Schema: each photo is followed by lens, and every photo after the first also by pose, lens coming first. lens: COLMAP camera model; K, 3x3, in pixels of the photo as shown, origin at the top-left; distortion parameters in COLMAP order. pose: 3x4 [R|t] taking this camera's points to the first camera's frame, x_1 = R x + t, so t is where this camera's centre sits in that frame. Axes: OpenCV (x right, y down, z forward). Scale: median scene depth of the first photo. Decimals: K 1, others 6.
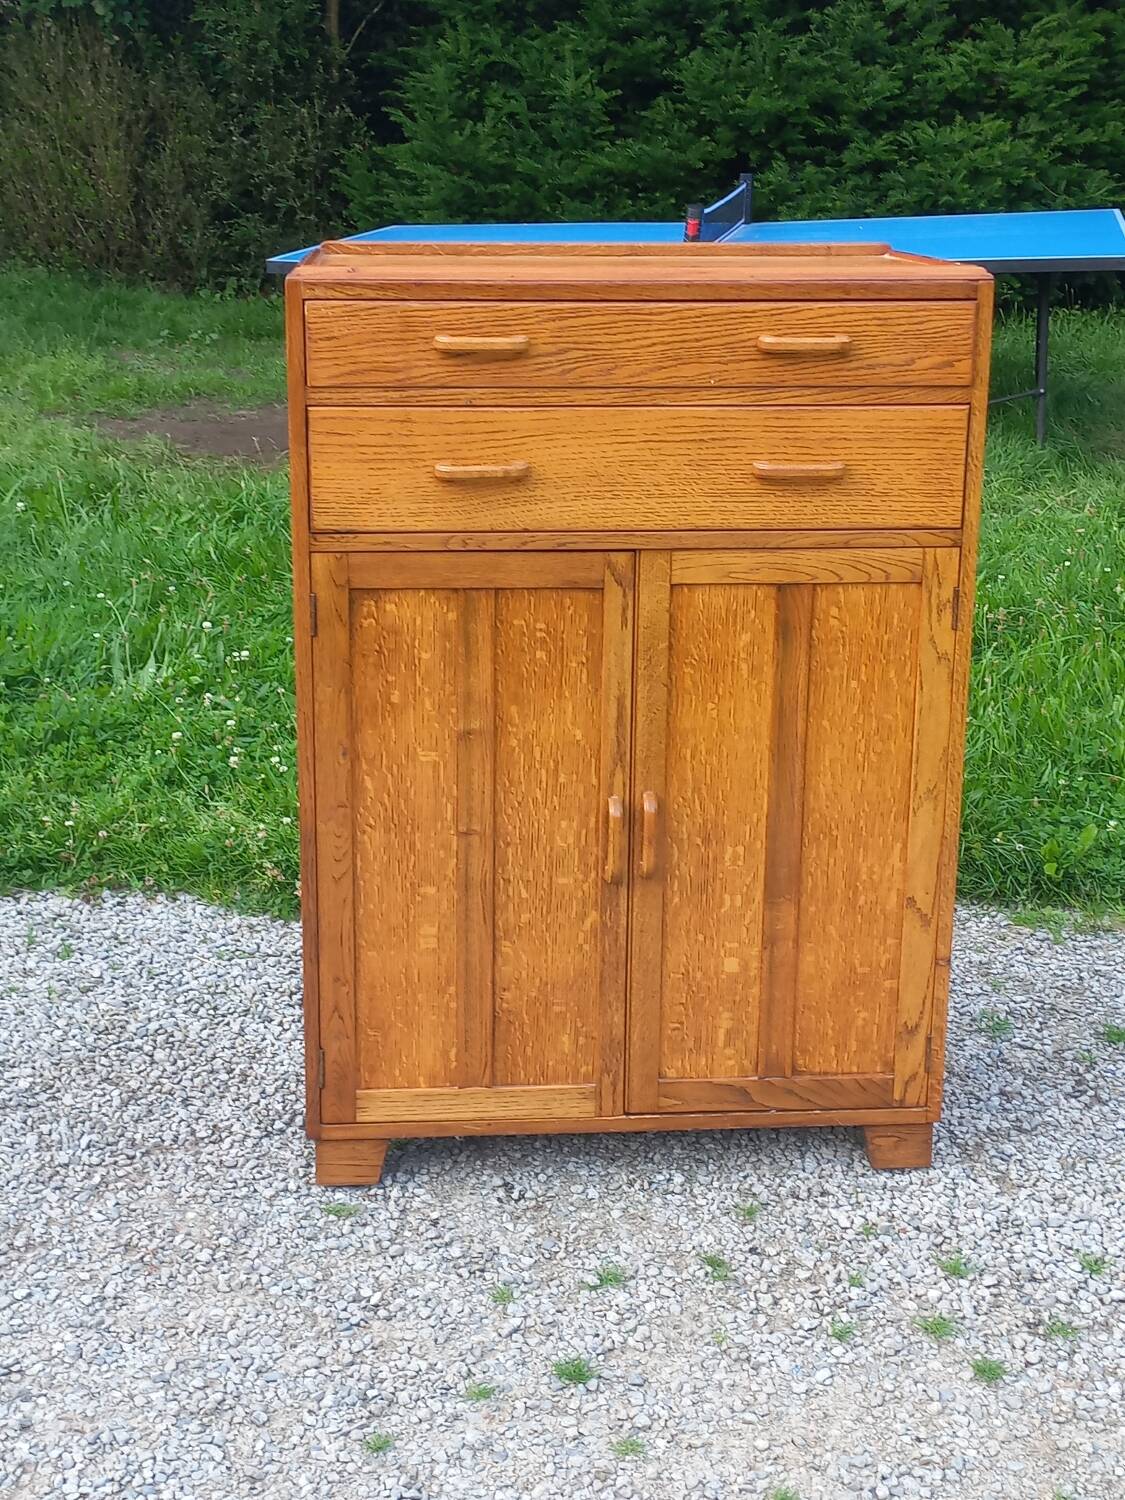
lens RADIAL K [[2092.9, 0, 568.4], [0, 2092.9, 751.0], [0, 0, 1]] dist [0.053511, 0.064111]
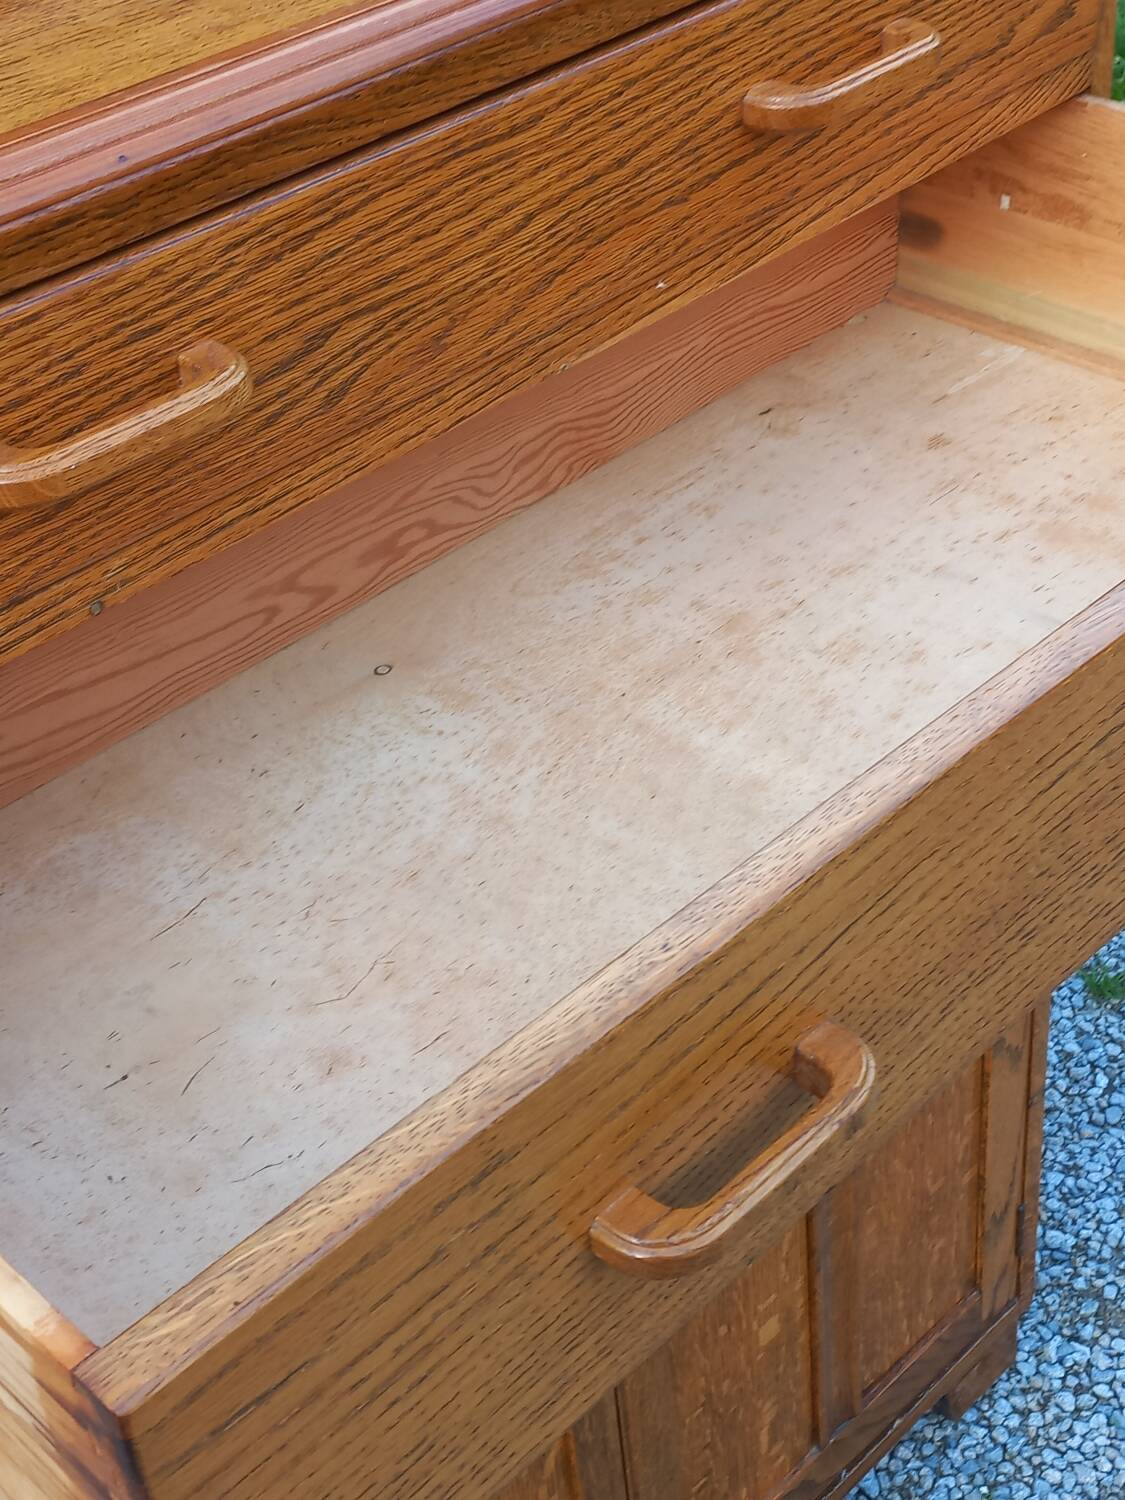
lens RADIAL K [[2125.0, 0, 562.5], [0, 2125.0, 750.0], [0, 0, 1]] dist [0.050357, 0.007782]
pose [[0.764092, -0.441075, 0.470761, -0.138433], [0.265923, 0.880210, 0.393084, -0.233699], [-0.587748, -0.175166, 0.789854, 0.673668]]
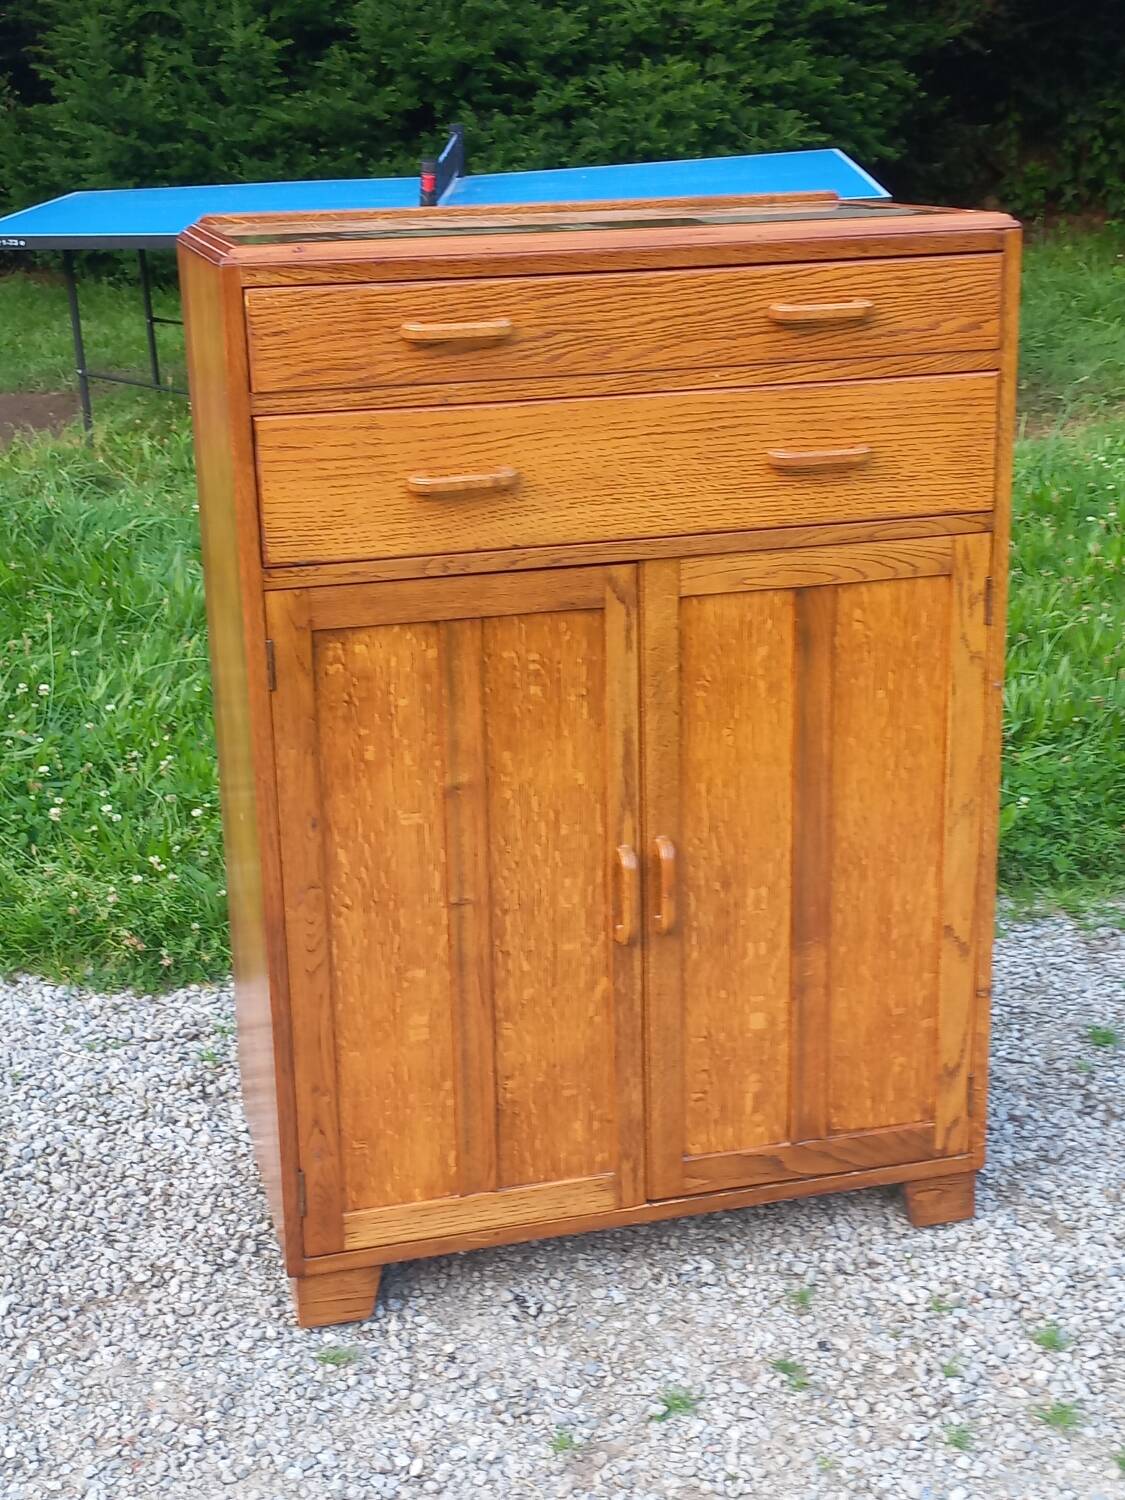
lens RADIAL K [[2101.5, 0, 569.8], [0, 2101.5, 753.4], [0, 0, 1]] dist [0.068277, -0.040435]
pose [[0.983207, -0.082838, 0.162610, -0.137591], [0.079477, 0.996469, 0.027081, -0.041295], [-0.164279, -0.013703, 0.986319, 0.145977]]
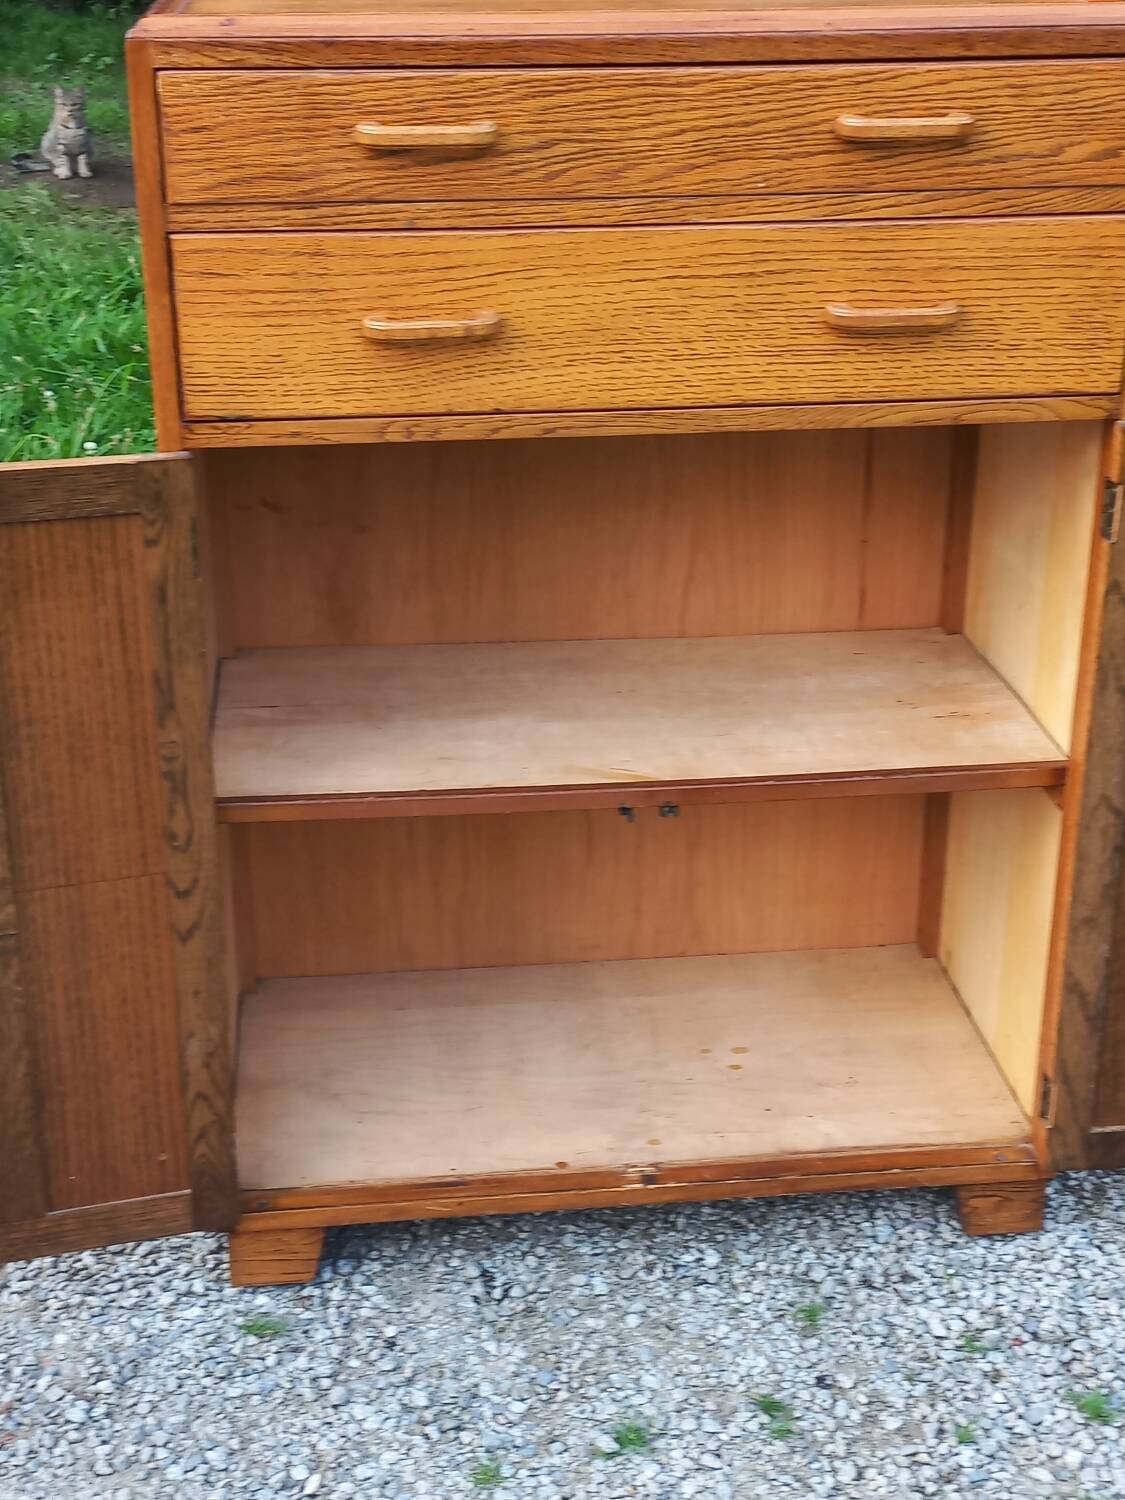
lens RADIAL K [[2087.2, 0, 562.6], [0, 2087.2, 754.7], [0, 0, 1]] dist [0.069684, -0.077392]
pose [[0.999527, -0.019299, 0.023962, -0.016685], [0.016146, 0.991974, 0.125410, -0.075694], [-0.026190, -0.124963, 0.991816, 0.289857]]
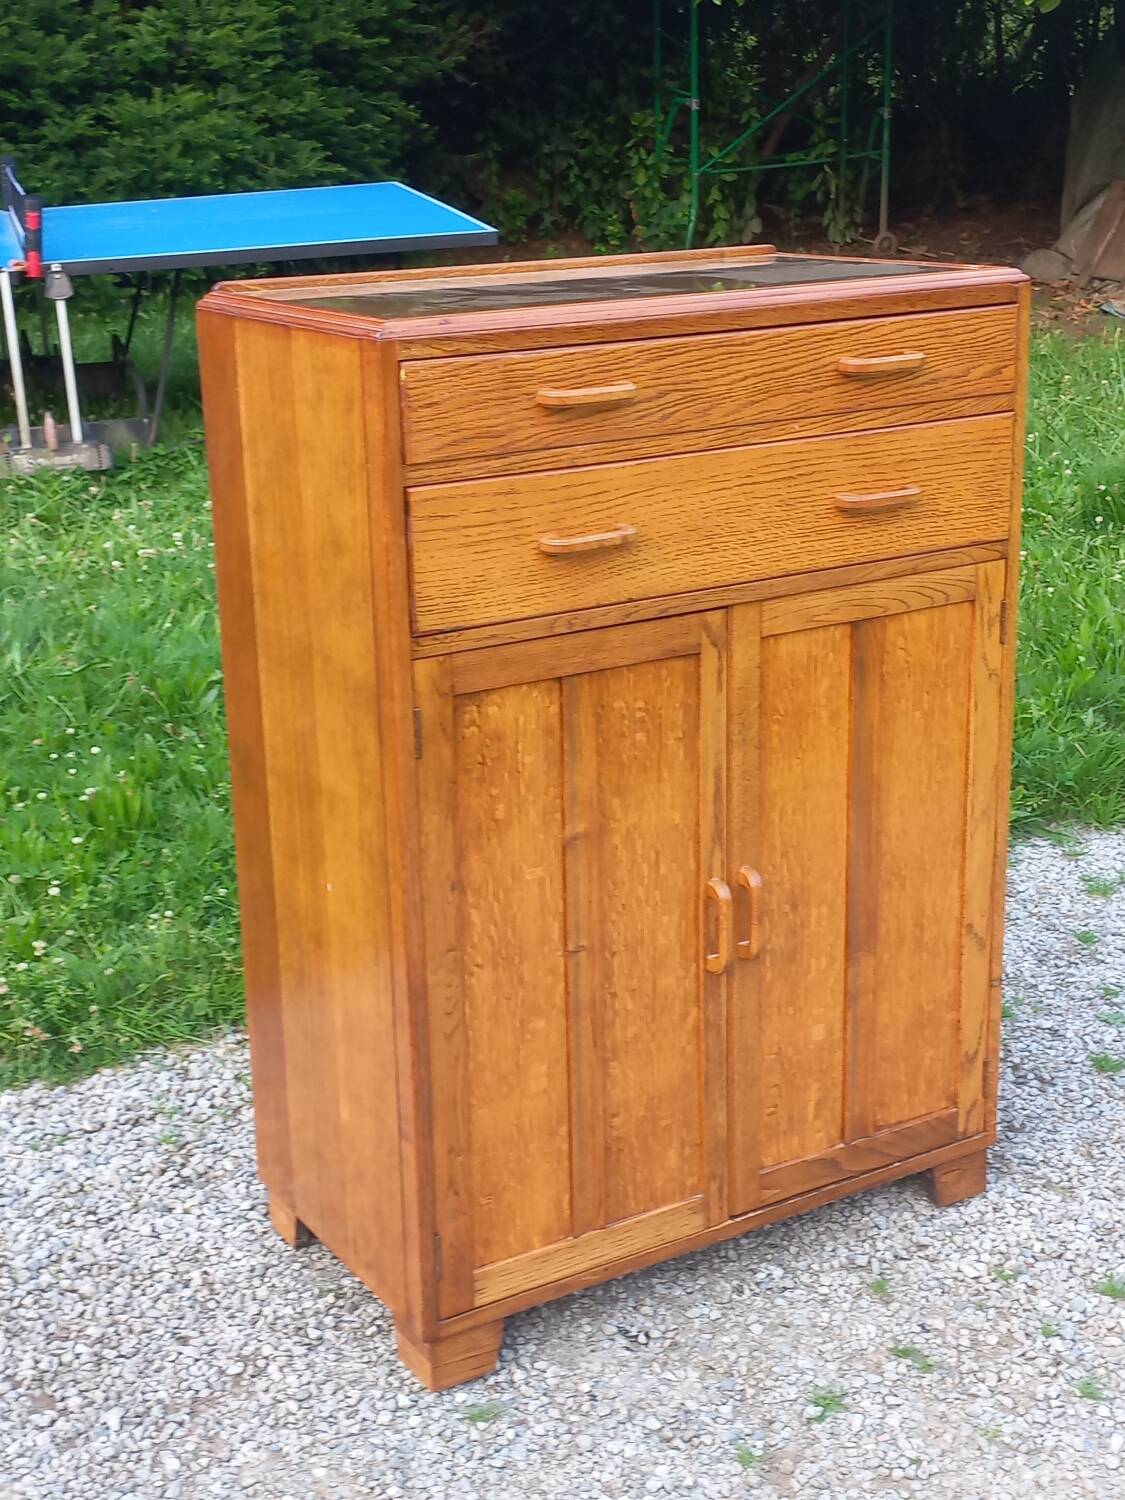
lens RADIAL K [[2101.5, 0, 569.8], [0, 2101.5, 753.4], [0, 0, 1]] dist [0.068277, -0.040435]
pose [[0.892074, -0.159821, 0.422683, -0.405720], [0.152812, 0.986955, 0.050670, -0.086439], [-0.425267, 0.019390, 0.904860, 0.204674]]
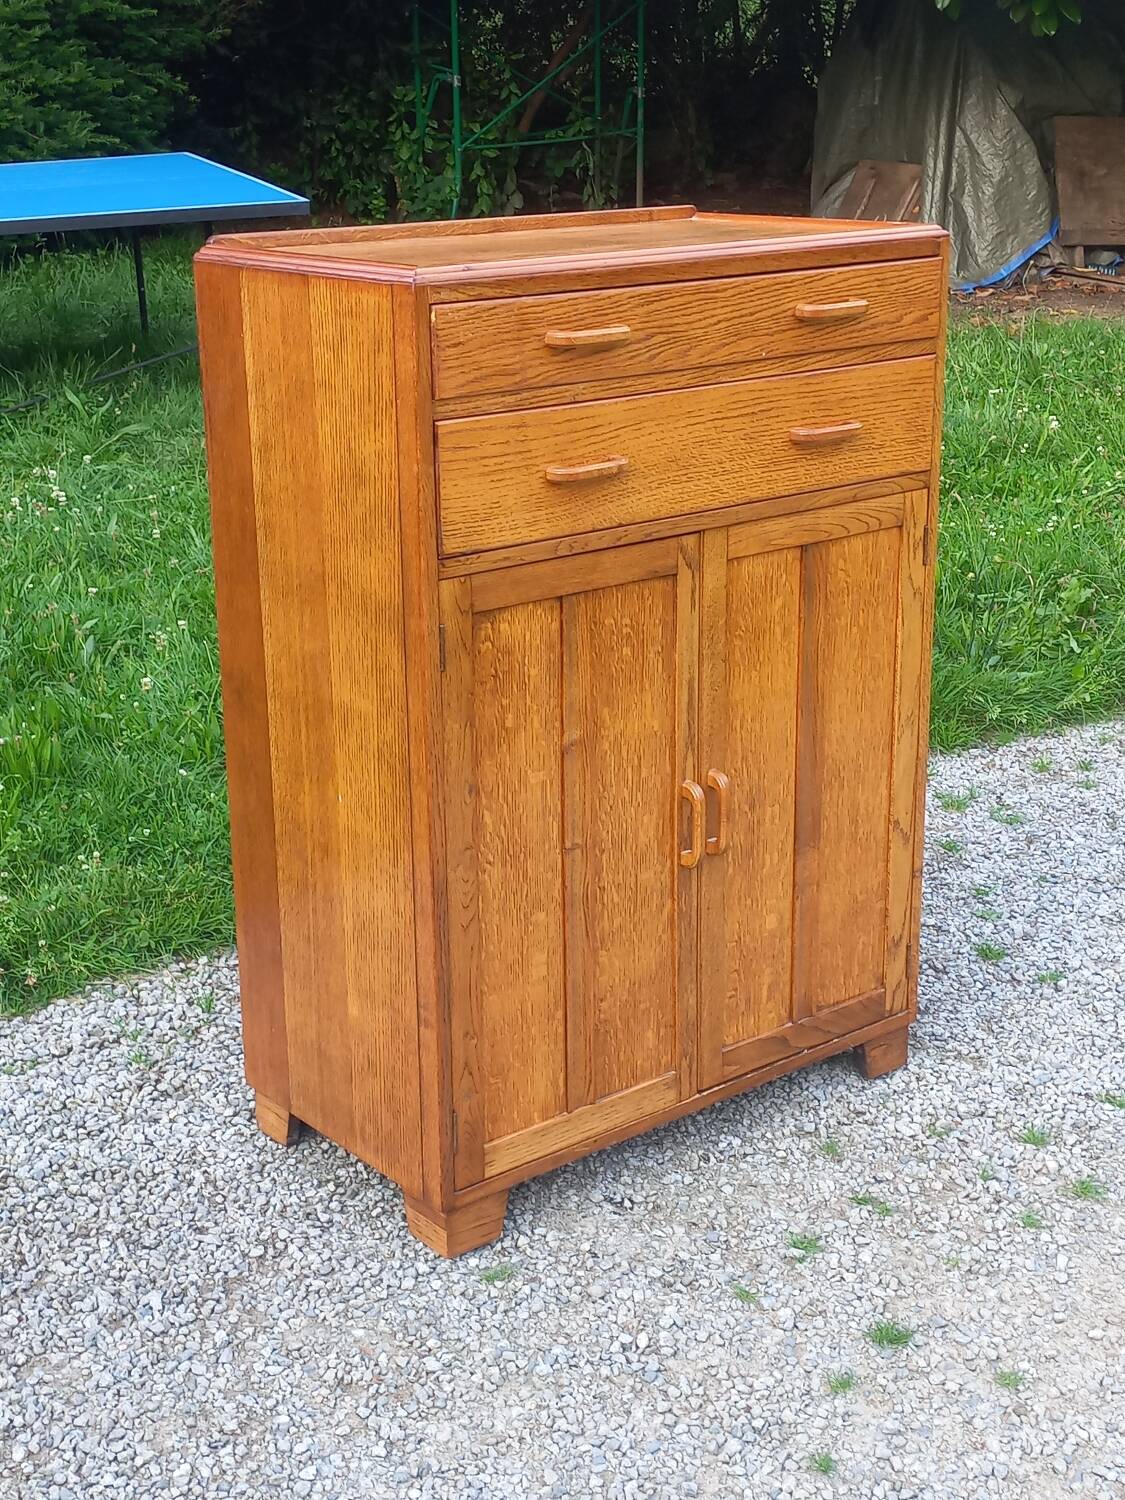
lens RADIAL K [[2092.9, 0, 568.4], [0, 2092.9, 751.0], [0, 0, 1]] dist [0.053511, 0.064111]
pose [[0.826088, -0.189370, 0.530771, -0.545181], [0.173150, 0.981582, 0.080722, -0.081415], [-0.536282, 0.025220, 0.843662, 0.192590]]
